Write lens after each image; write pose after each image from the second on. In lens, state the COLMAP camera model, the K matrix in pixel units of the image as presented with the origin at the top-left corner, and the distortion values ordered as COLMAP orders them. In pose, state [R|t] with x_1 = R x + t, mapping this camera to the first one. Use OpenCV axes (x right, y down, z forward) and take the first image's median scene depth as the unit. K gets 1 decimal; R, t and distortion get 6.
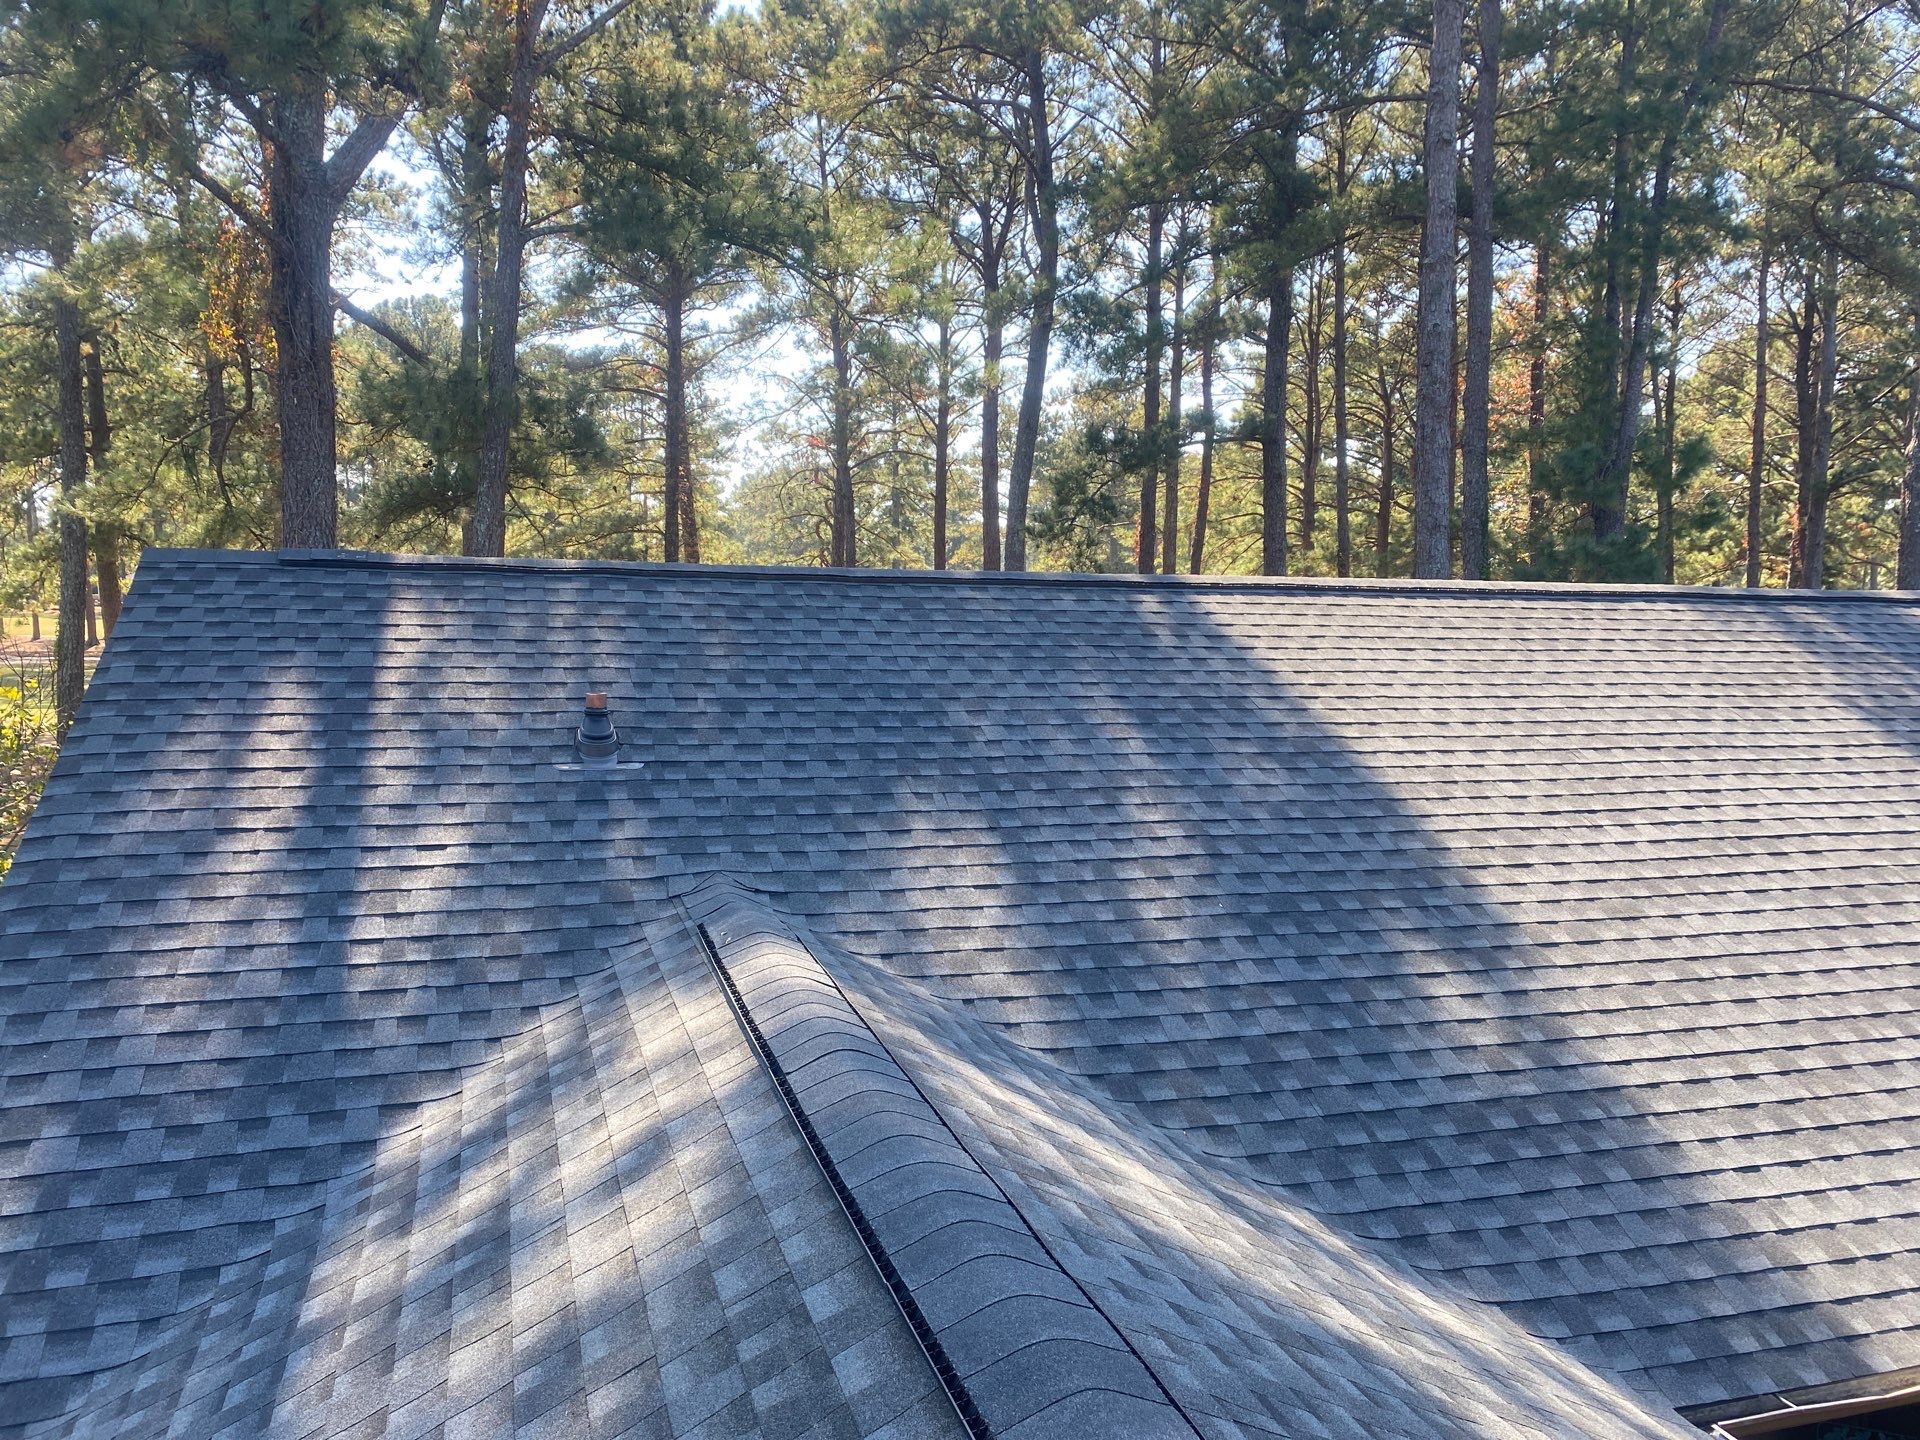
lens RADIAL K [[1440.2, 0, 961.5], [0, 1440.2, 730.9], [0, 0, 1]] dist [0.010181, -0.013482]
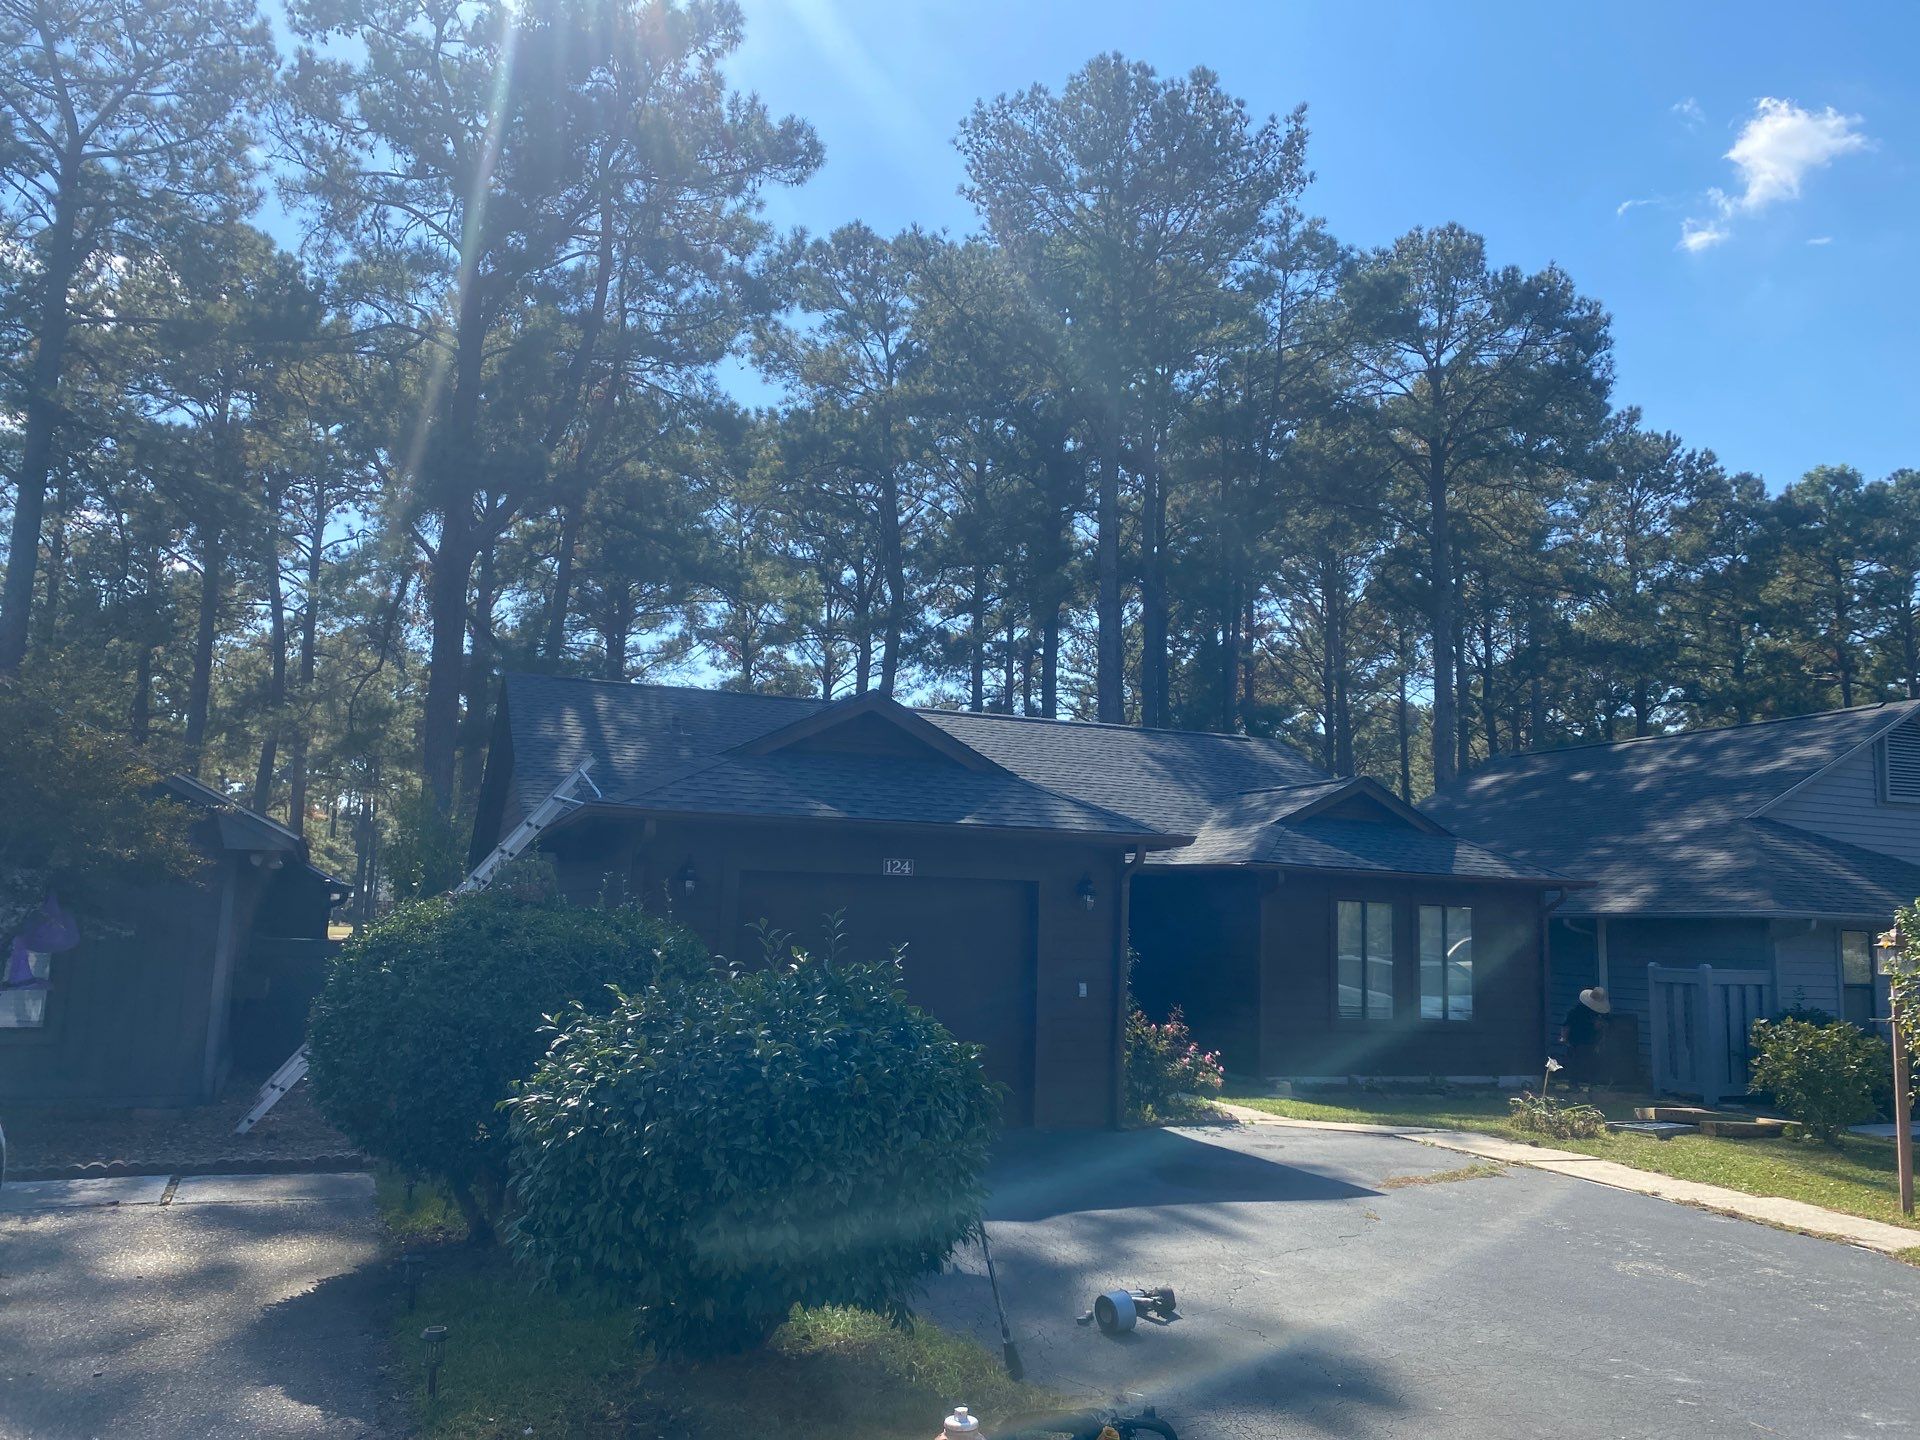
lens RADIAL K [[1440.2, 0, 971.1], [0, 1440.2, 715.5], [0, 0, 1]] dist [0.010181, -0.013482]
pose [[0.996654, 0.019912, 0.079272, 0.017548], [-0.000055, 0.970035, -0.242965, 0.103821], [-0.081734, 0.242147, 0.966791, -0.284426]]
